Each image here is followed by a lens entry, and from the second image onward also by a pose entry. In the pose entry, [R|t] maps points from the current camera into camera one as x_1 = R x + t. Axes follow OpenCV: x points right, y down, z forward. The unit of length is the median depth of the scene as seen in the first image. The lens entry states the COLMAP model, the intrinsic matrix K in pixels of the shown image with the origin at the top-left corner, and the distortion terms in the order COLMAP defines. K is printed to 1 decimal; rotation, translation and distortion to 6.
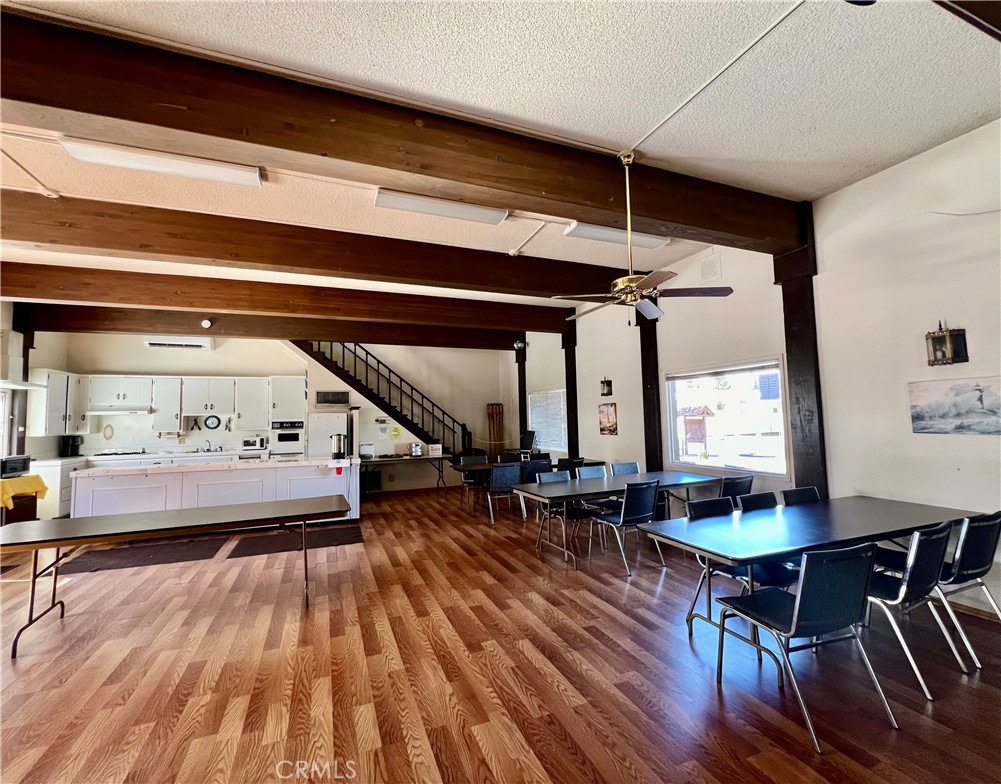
lens RADIAL K [[442.9, 0, 497.9], [0, 442.9, 389.0], [0, 0, 1]] dist [0.000035, 0.000095]
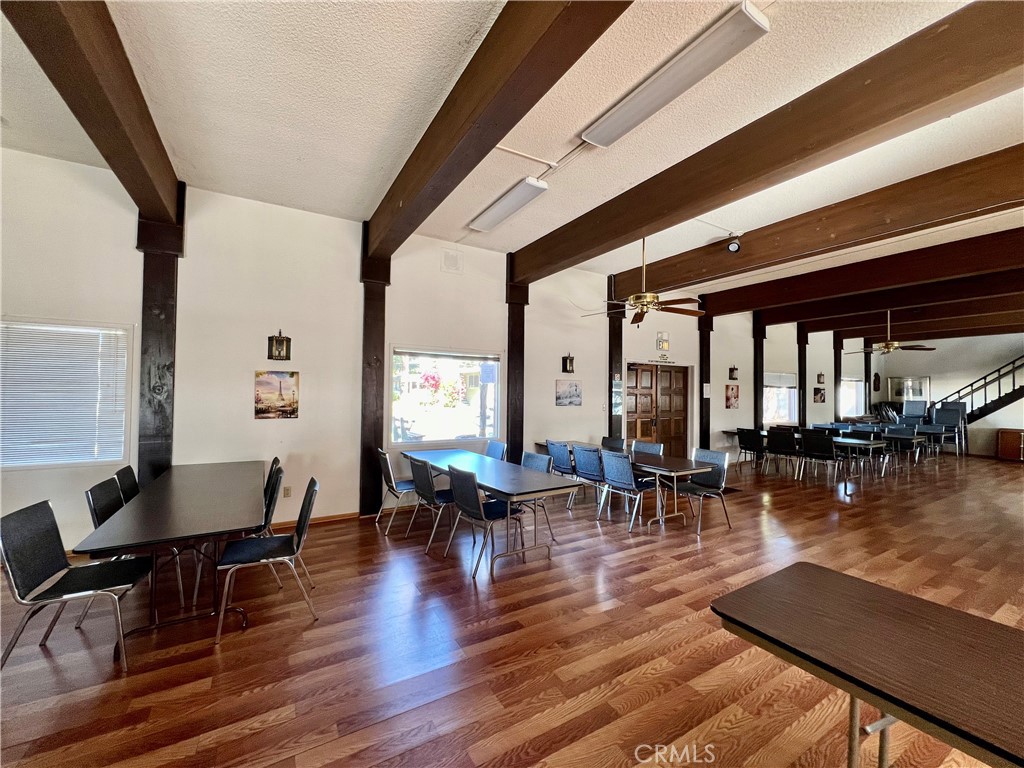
lens RADIAL K [[408.9, 0, 505.7], [0, 408.9, 388.2], [0, 0, 1]] dist [-0.001422, -0.000068]
pose [[-0.156632, 0.026474, 0.987302, -0.755188], [-0.077359, 0.996241, -0.038986, 0.103089], [-0.984623, -0.082483, -0.153995, 1.415557]]
